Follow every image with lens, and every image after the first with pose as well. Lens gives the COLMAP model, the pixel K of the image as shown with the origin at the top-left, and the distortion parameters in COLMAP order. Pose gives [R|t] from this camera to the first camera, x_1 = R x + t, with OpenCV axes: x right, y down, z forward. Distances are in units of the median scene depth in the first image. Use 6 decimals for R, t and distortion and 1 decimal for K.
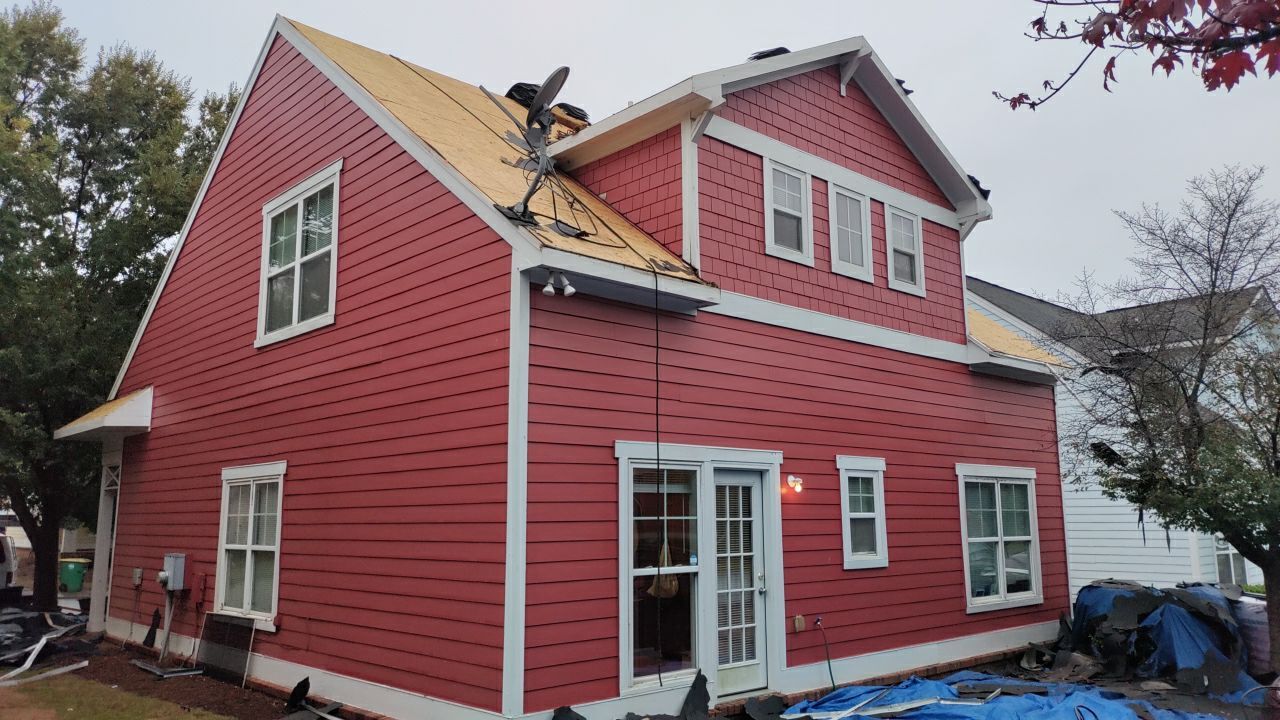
lens RADIAL K [[898.5, 0, 597.4], [0, 898.5, 374.2], [0, 0, 1]] dist [0.055108, -0.000467]
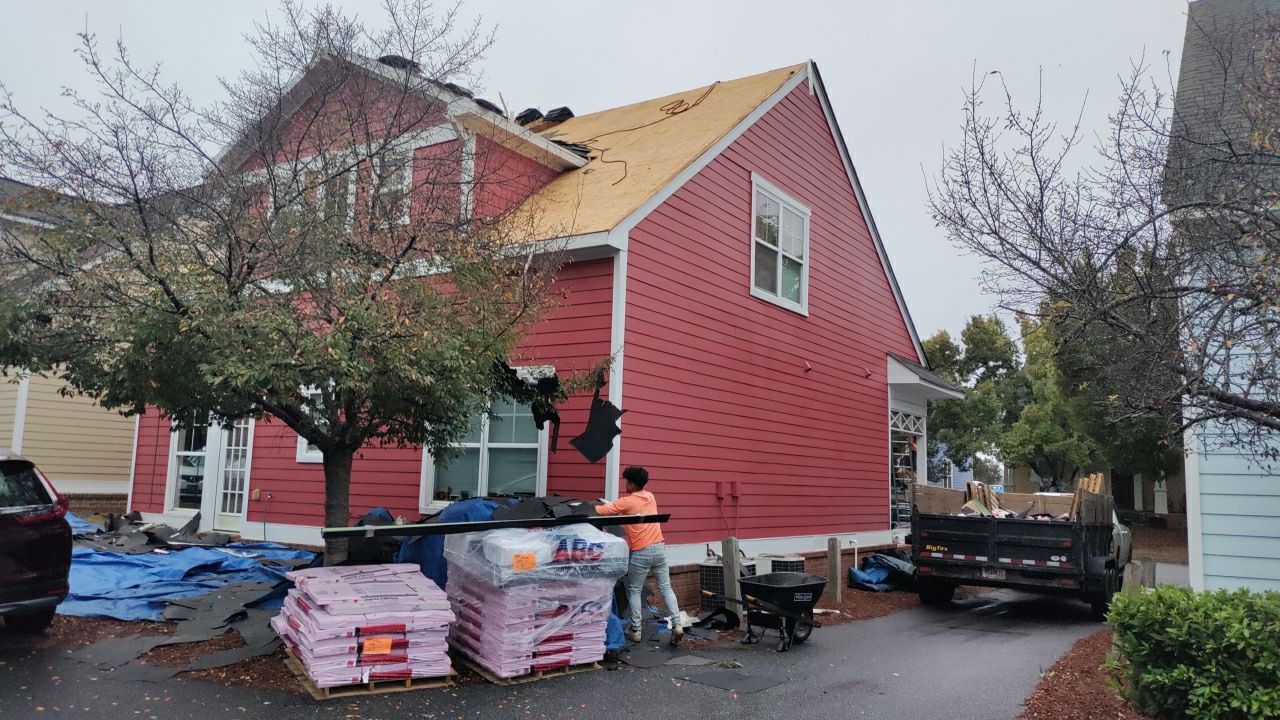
lens RADIAL K [[932.9, 0, 634.8], [0, 932.9, 344.7], [0, 0, 1]] dist [0.058301, -0.088193]
pose [[0.263864, -0.119659, -0.957109, 1.889297], [0.118302, 0.988798, -0.091006, 0.247065], [0.957278, -0.089215, 0.275064, 1.196309]]
